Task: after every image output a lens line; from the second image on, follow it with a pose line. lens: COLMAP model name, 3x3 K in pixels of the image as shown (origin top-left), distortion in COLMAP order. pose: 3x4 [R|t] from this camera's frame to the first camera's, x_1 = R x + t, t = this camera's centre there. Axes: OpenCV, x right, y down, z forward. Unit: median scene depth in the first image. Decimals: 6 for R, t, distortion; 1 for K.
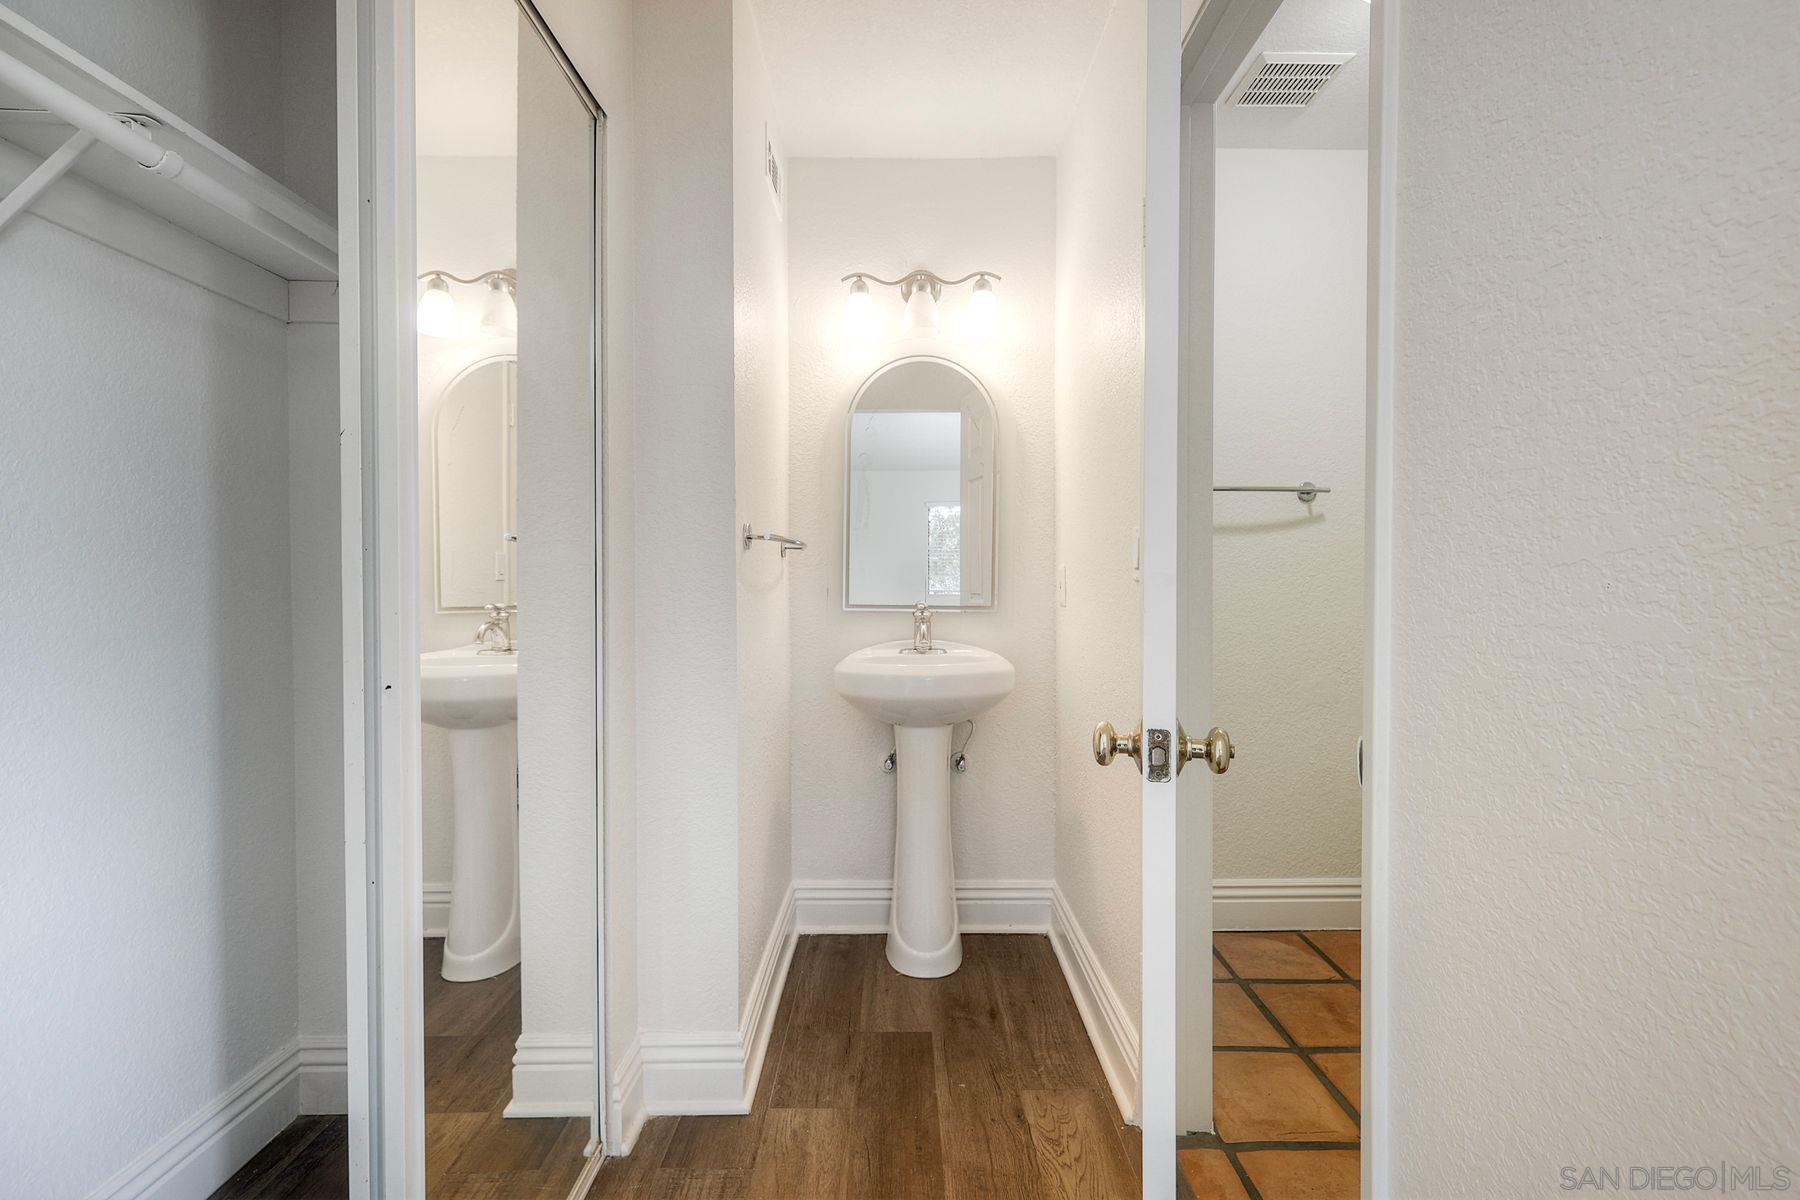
lens RADIAL K [[783.5, 0, 901.4], [0, 783.5, 595.6], [0, 0, 1]] dist [0.002317, 0.000483]
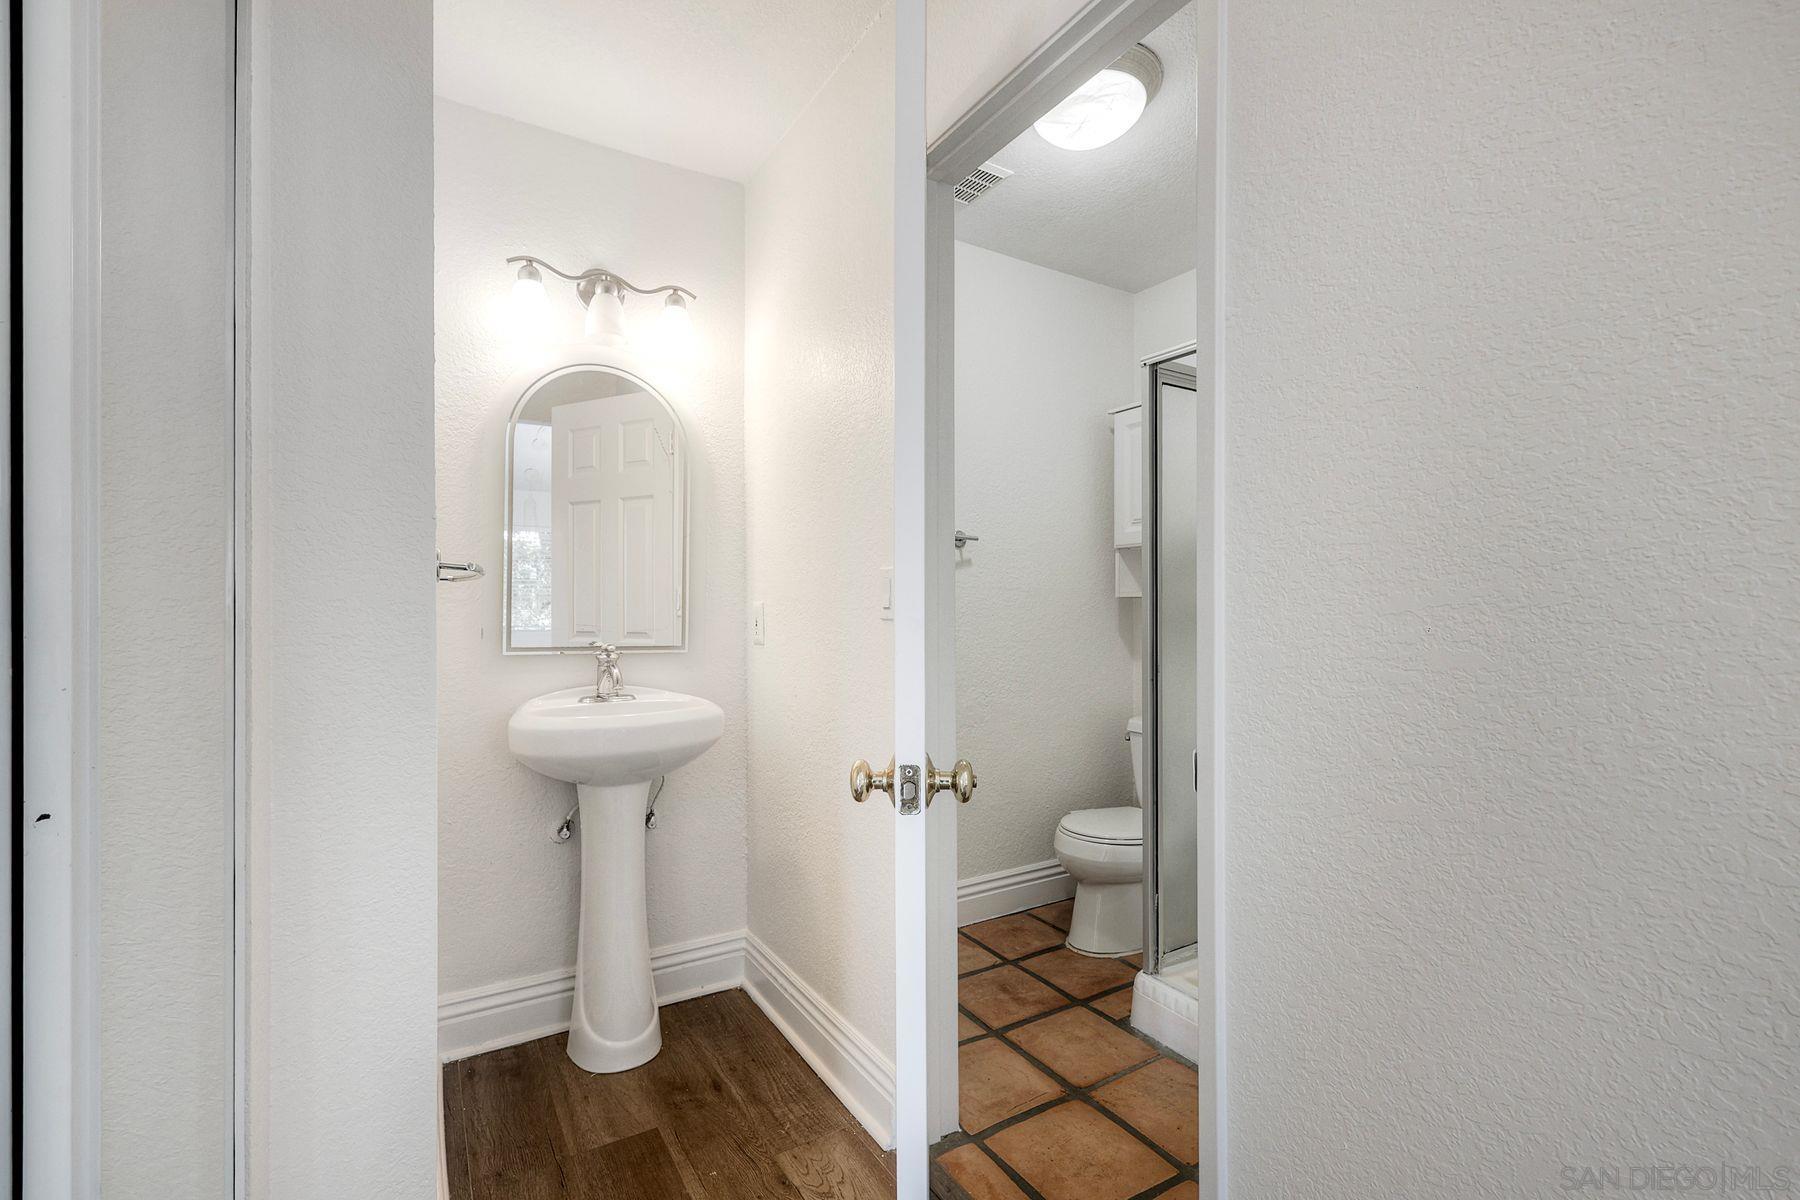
lens RADIAL K [[797.1, 0, 899.0], [0, 797.1, 615.3], [0, 0, 1]] dist [0.002393, 0.000484]
pose [[0.853461, -0.002758, 0.521149, -0.173131], [0.011550, 0.999840, -0.013623, -0.007664], [-0.521029, 0.017646, 0.853357, 0.065162]]
